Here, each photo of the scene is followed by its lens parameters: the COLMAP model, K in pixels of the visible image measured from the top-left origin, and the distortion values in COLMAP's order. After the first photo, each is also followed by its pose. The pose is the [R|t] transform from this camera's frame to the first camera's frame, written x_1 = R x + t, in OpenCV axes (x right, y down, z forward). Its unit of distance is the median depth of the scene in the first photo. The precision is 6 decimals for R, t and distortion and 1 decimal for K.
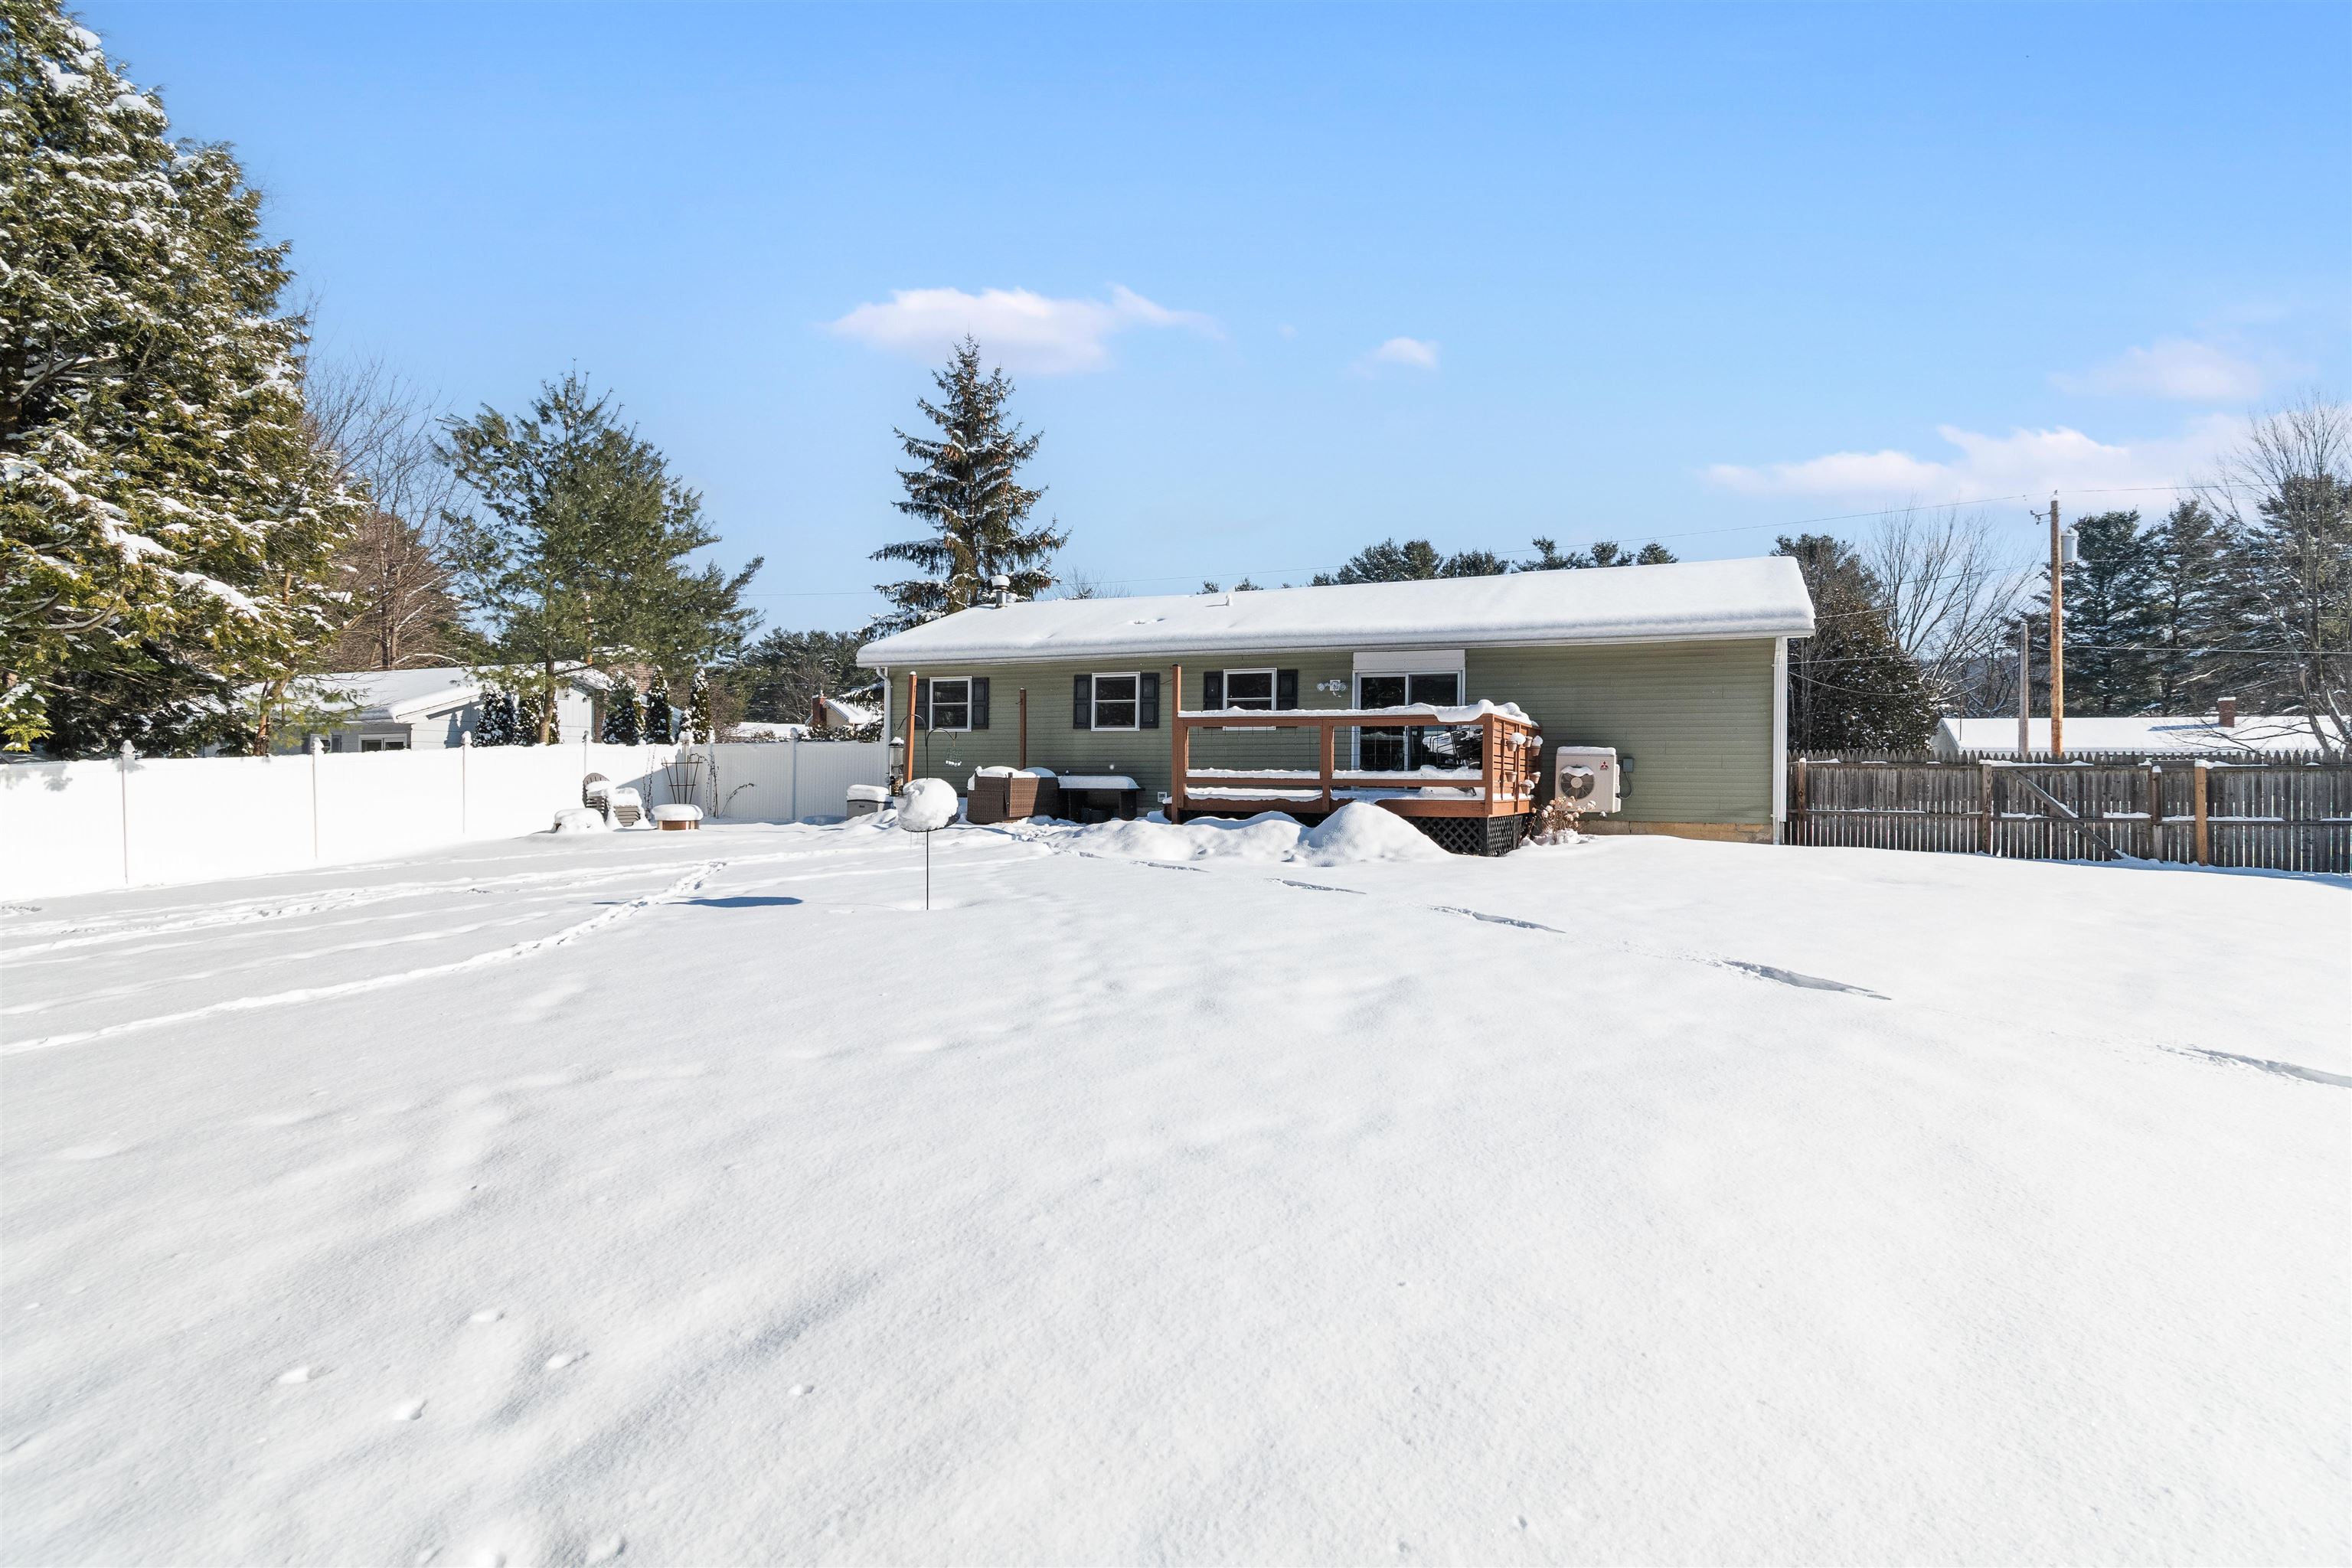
lens RADIAL K [[1134.9, 0, 1183.4], [0, 1134.9, 776.7], [0, 0, 1]] dist [0.000653, -0.002335]
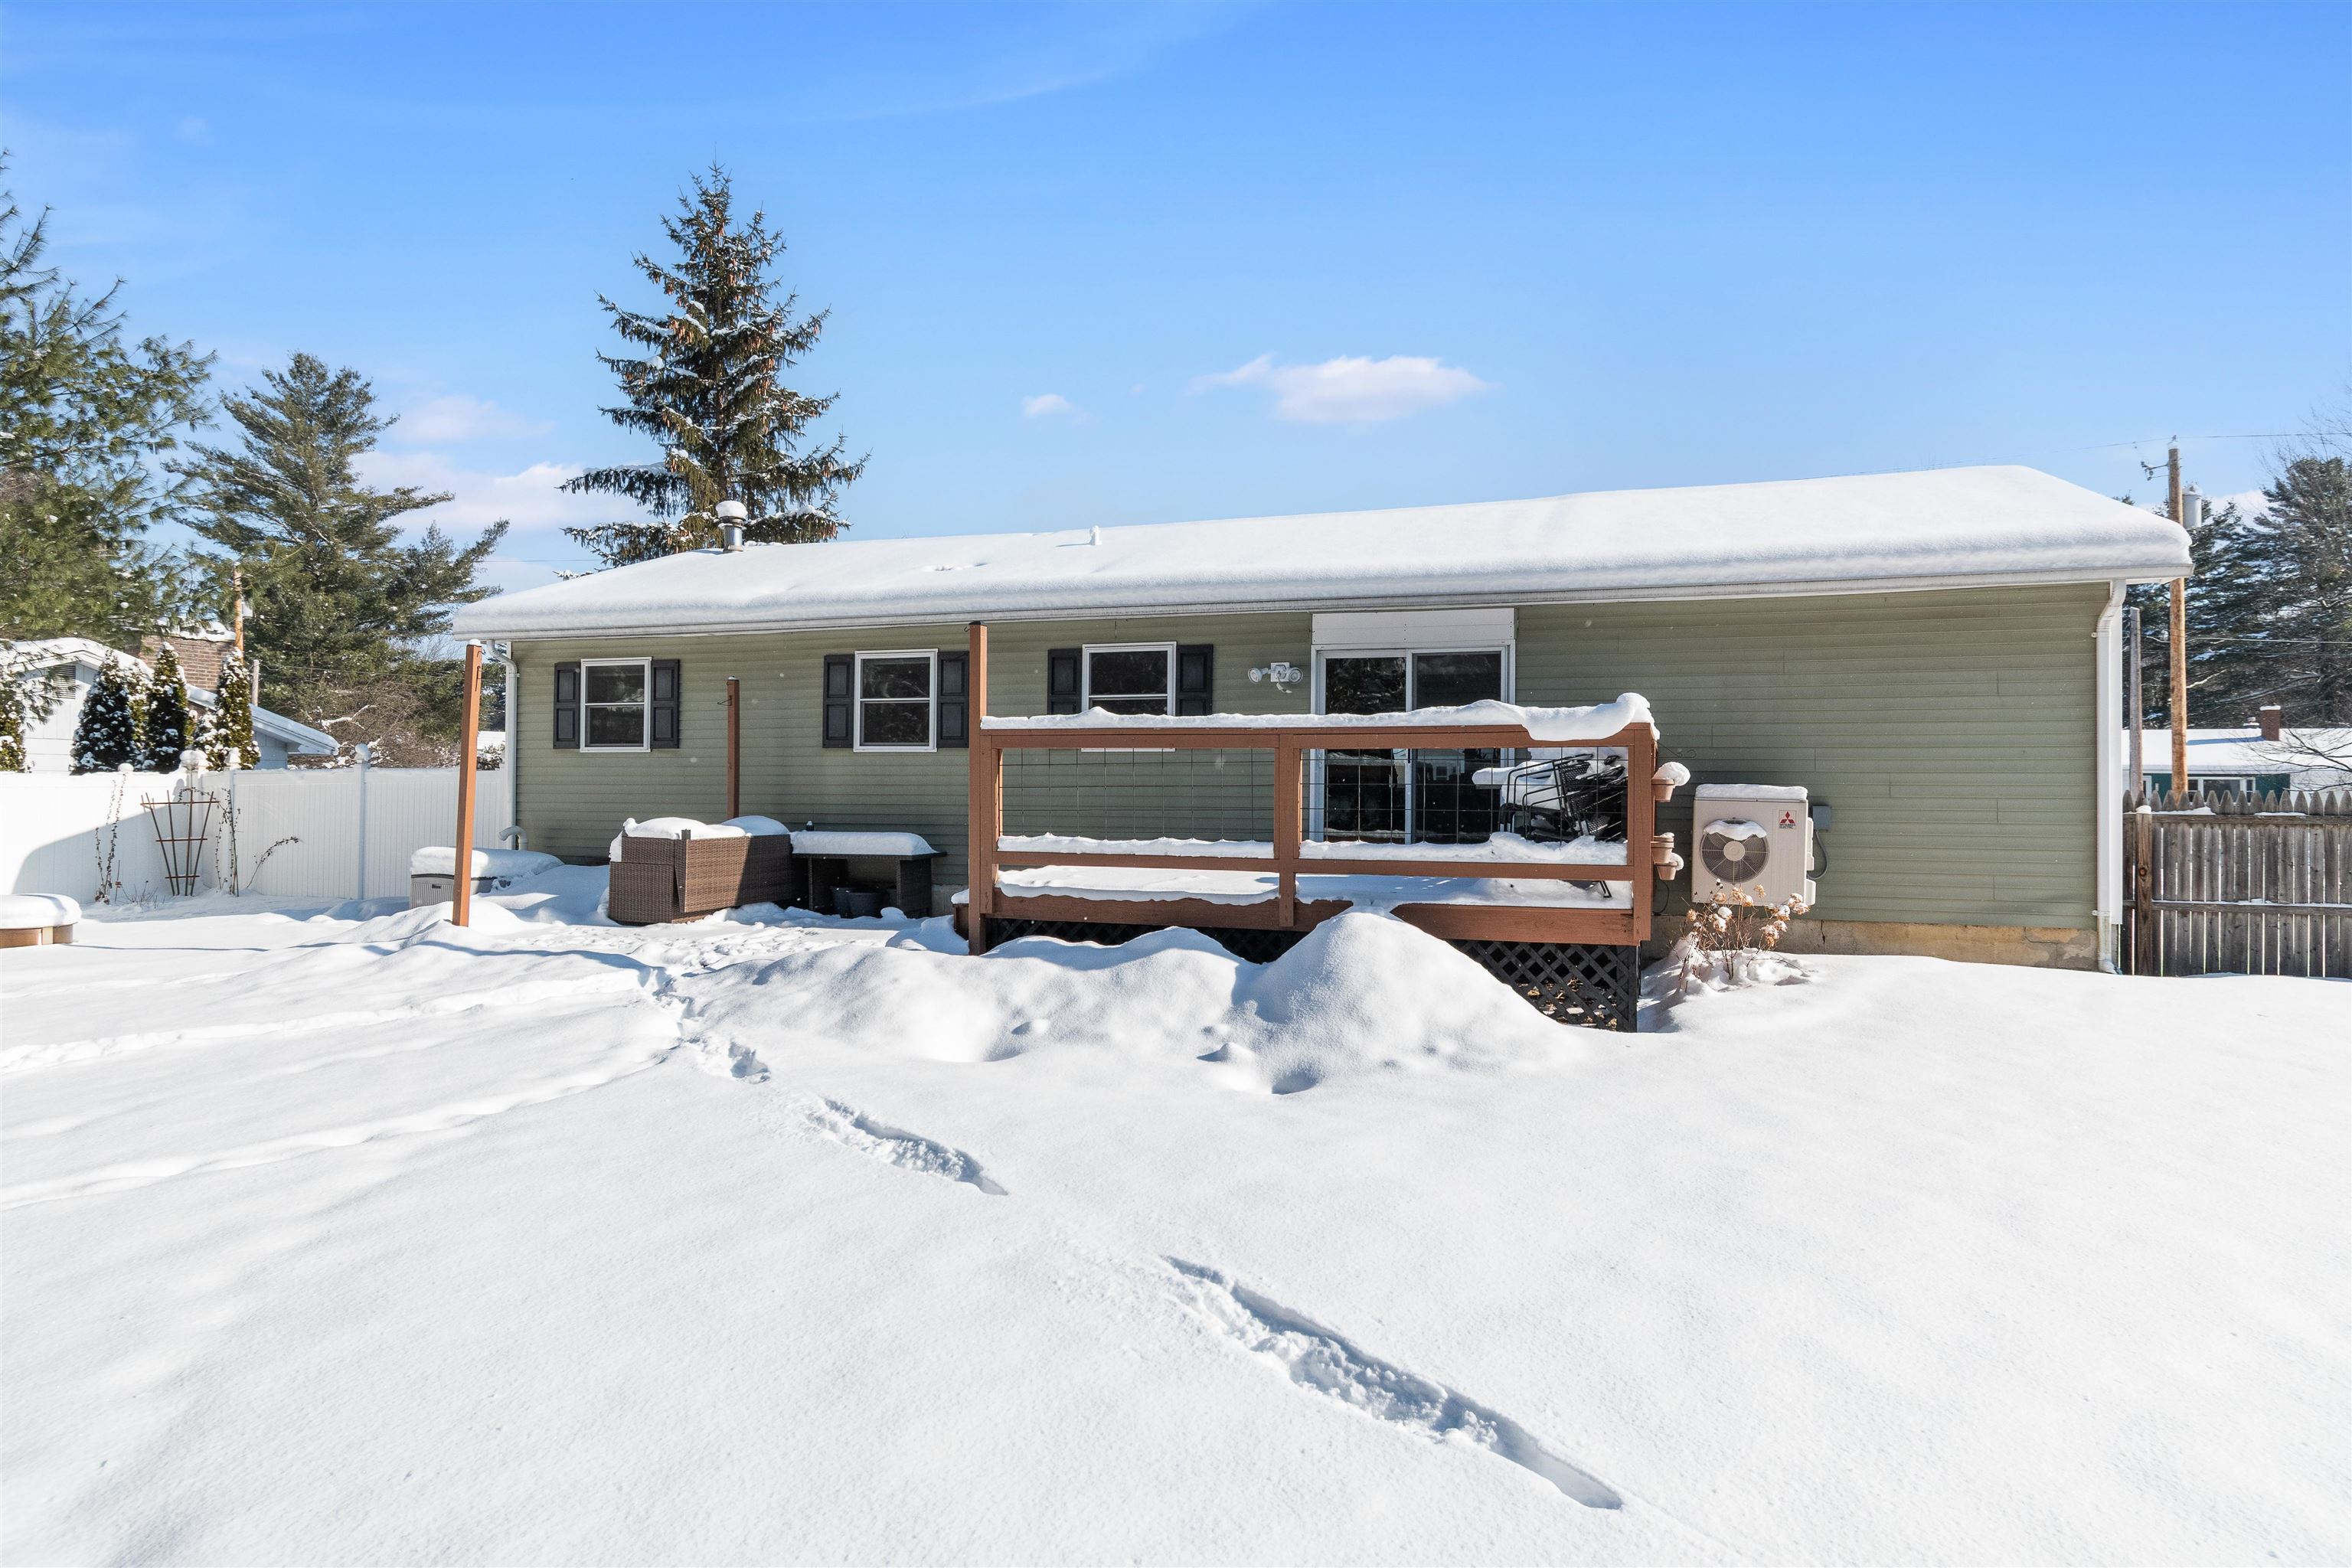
lens RADIAL K [[1288.0, 0, 1176.0], [0, 1288.0, 784.0], [0, 0, 1]] dist [-0.000767, -0.000103]
pose [[0.995720, -0.002159, 0.092401, 0.022975], [0.002914, 0.999963, -0.008034, -0.019906], [-0.092380, 0.008268, 0.995690, 0.364679]]
